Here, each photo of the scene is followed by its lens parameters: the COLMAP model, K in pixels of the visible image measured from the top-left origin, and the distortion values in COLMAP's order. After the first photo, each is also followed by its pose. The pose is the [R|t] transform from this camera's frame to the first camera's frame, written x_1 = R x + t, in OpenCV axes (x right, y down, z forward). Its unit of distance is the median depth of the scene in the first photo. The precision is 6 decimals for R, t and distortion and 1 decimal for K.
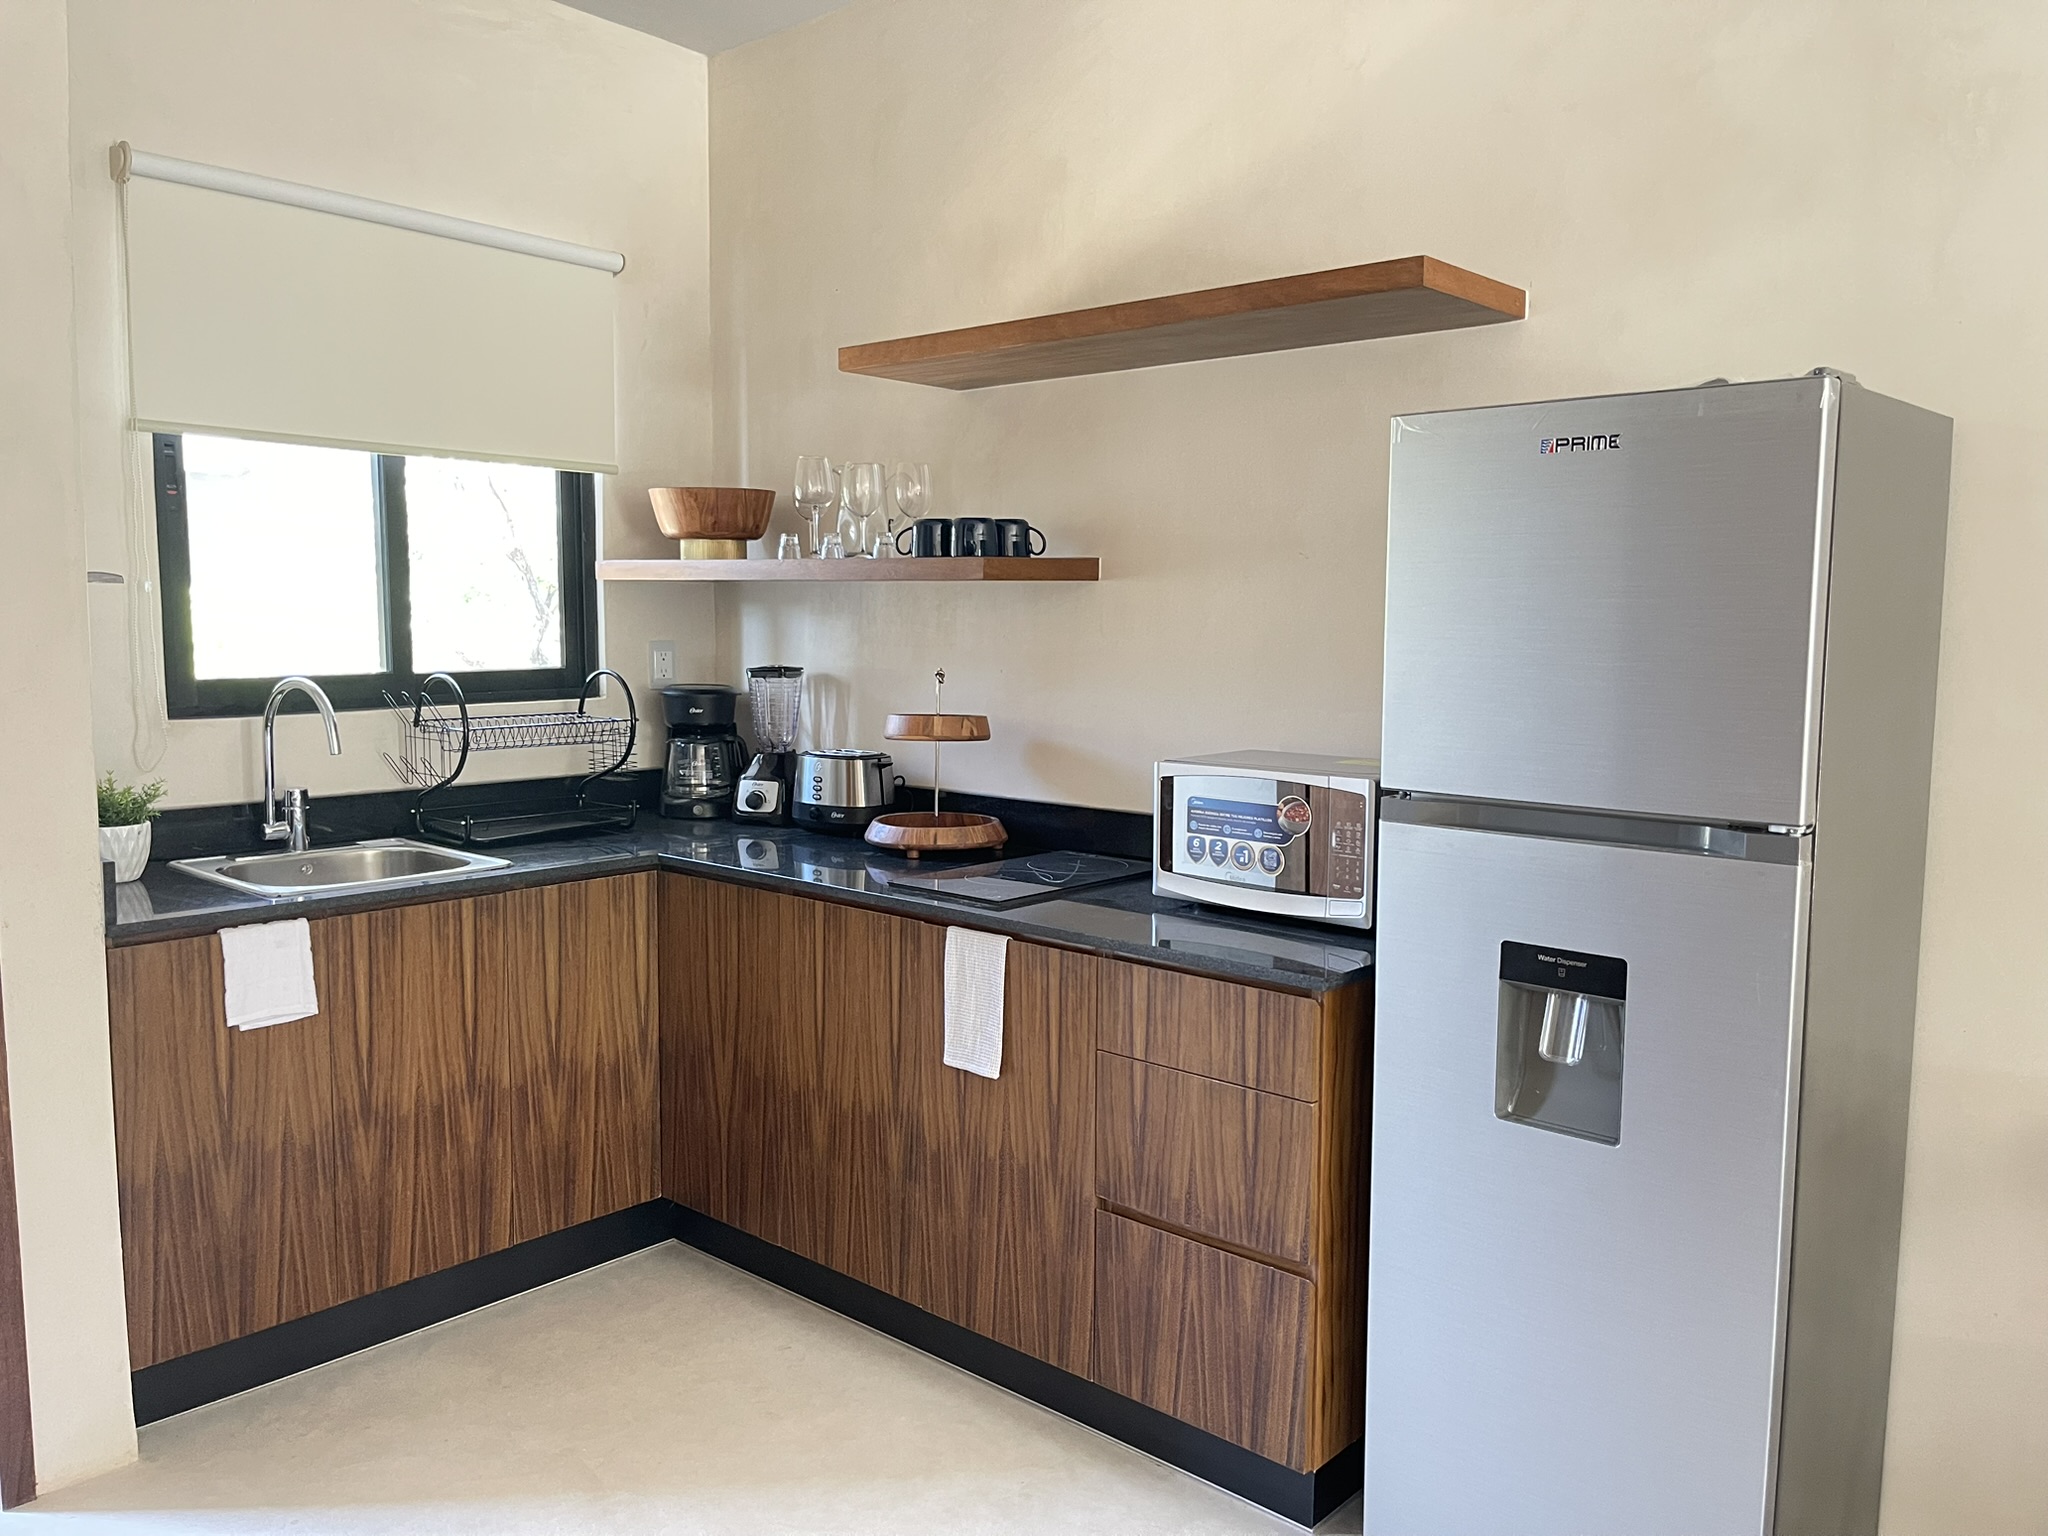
lens RADIAL K [[1530.3, 0, 1024.0], [0, 1530.3, 768.0], [0, 0, 1]] dist [-0.004548, -0.008711]
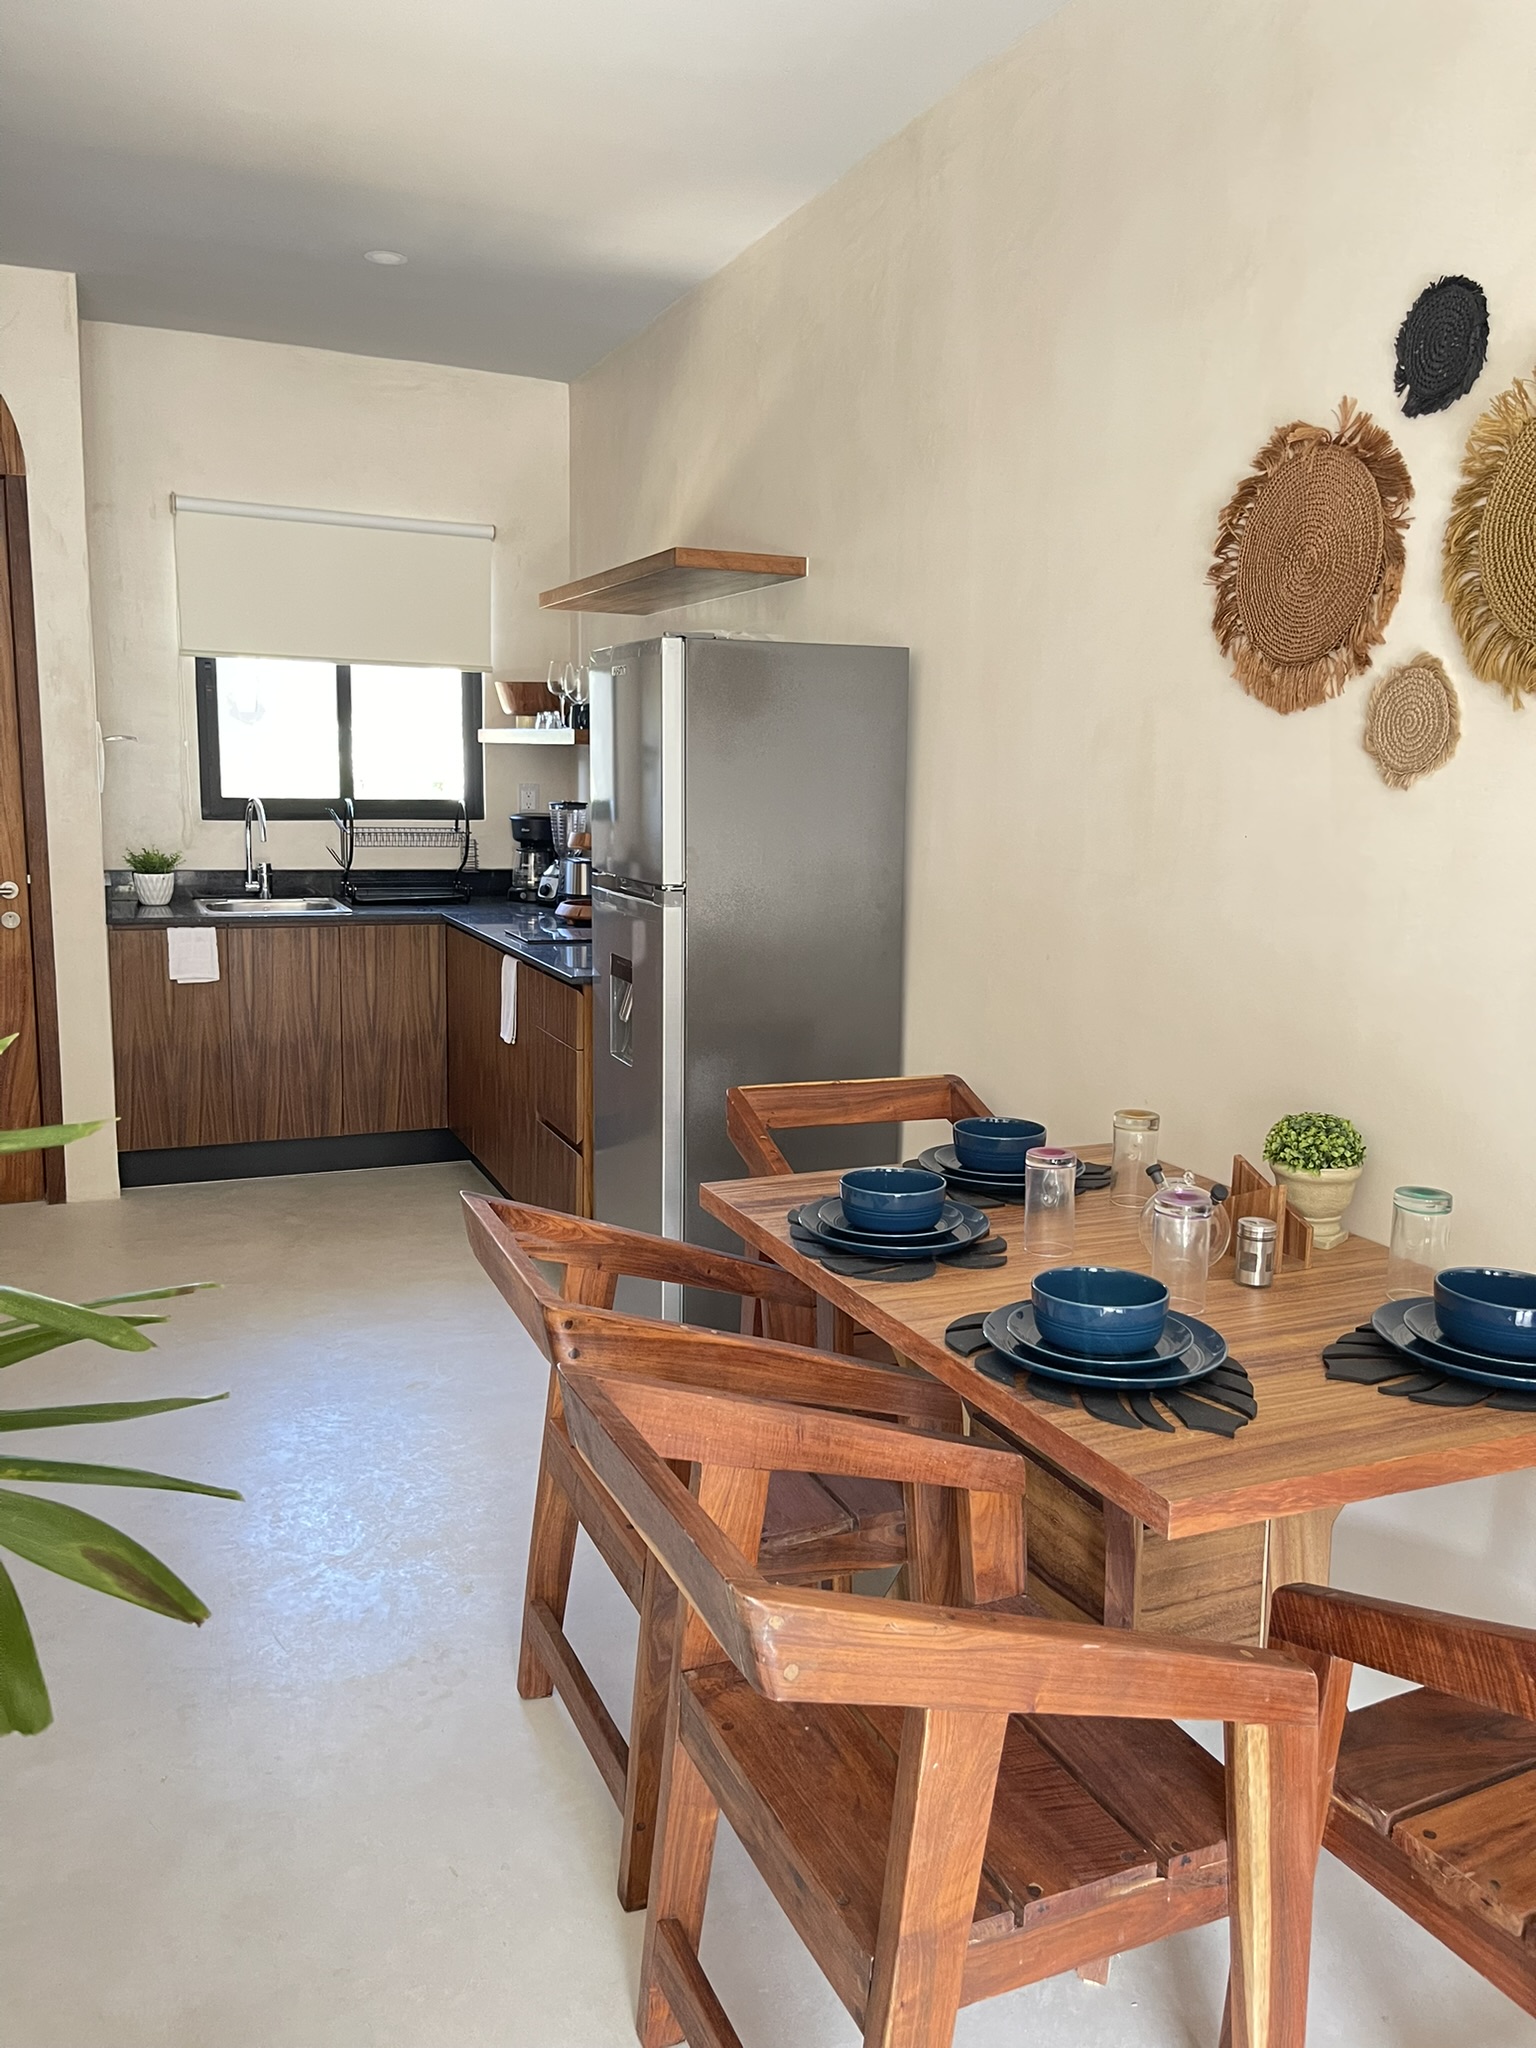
lens RADIAL K [[1530.3, 0, 774.8], [0, 1530.3, 1018.2], [0, 0, 1]] dist [-0.004548, -0.008711]
pose [[0.906415, 0.081601, -0.414432, 0.796049], [-0.058659, 0.995972, 0.067809, 0.037792], [0.418296, -0.037153, 0.907551, -0.342743]]
